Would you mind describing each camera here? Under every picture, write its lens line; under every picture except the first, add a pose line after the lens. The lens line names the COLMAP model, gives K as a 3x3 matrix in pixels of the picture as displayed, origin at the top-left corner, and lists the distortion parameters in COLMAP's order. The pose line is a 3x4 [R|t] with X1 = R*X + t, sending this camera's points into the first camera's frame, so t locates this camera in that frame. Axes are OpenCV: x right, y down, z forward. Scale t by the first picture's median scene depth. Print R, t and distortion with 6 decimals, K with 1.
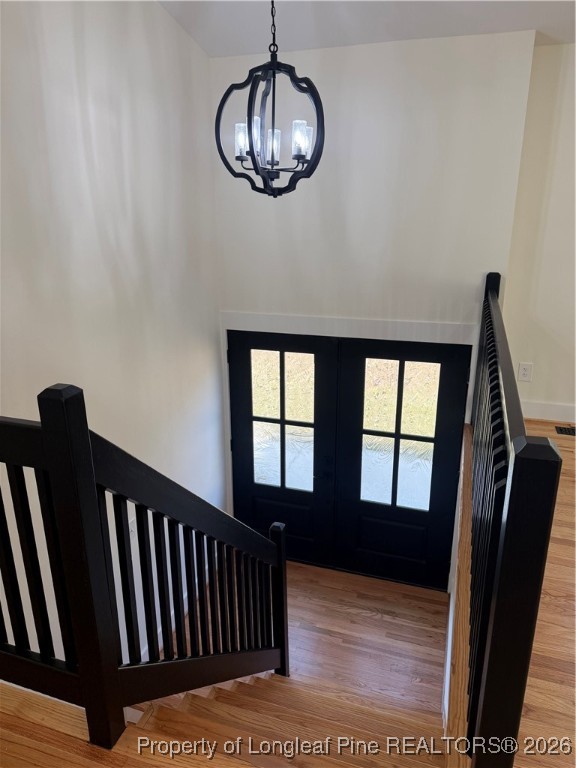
lens RADIAL K [[538.8, 0, 285.9], [0, 538.8, 383.0], [0, 0, 1]] dist [0.008071, -0.001801]
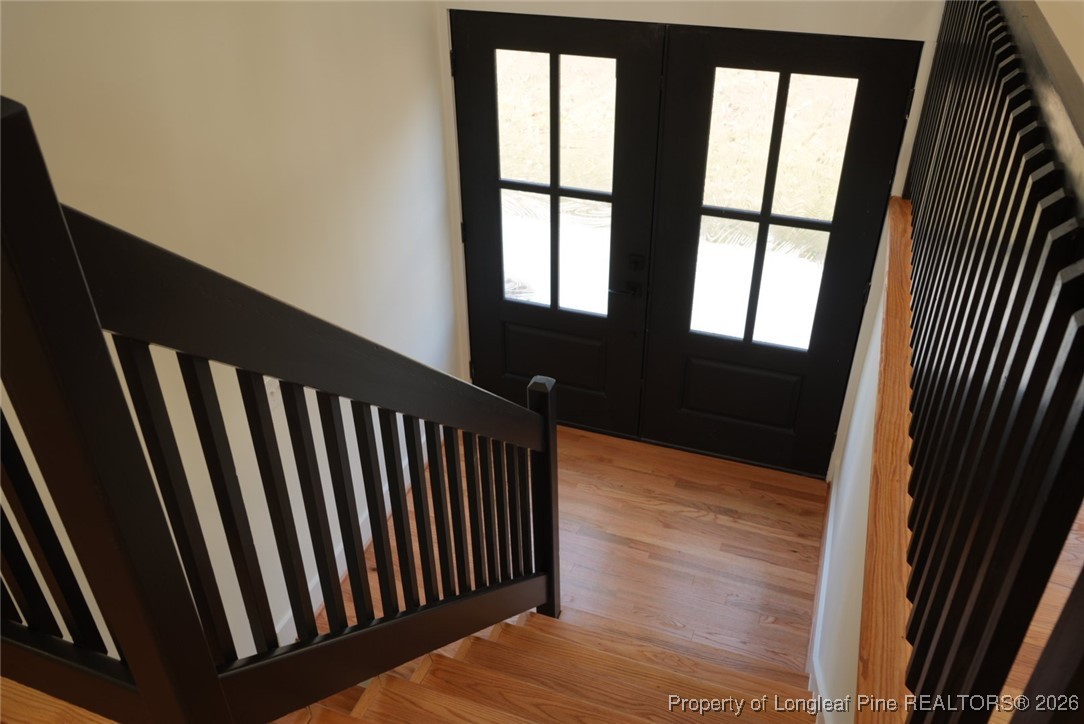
lens RADIAL K [[854.6, 0, 535.0], [0, 854.6, 365.1], [0, 0, 1]] dist [-0.023007, 0.008330]
pose [[0.999389, 0.012573, -0.032621, 0.004401], [-0.003261, 0.962551, 0.271081, 0.008256], [0.034807, -0.270809, 0.962003, 0.122891]]
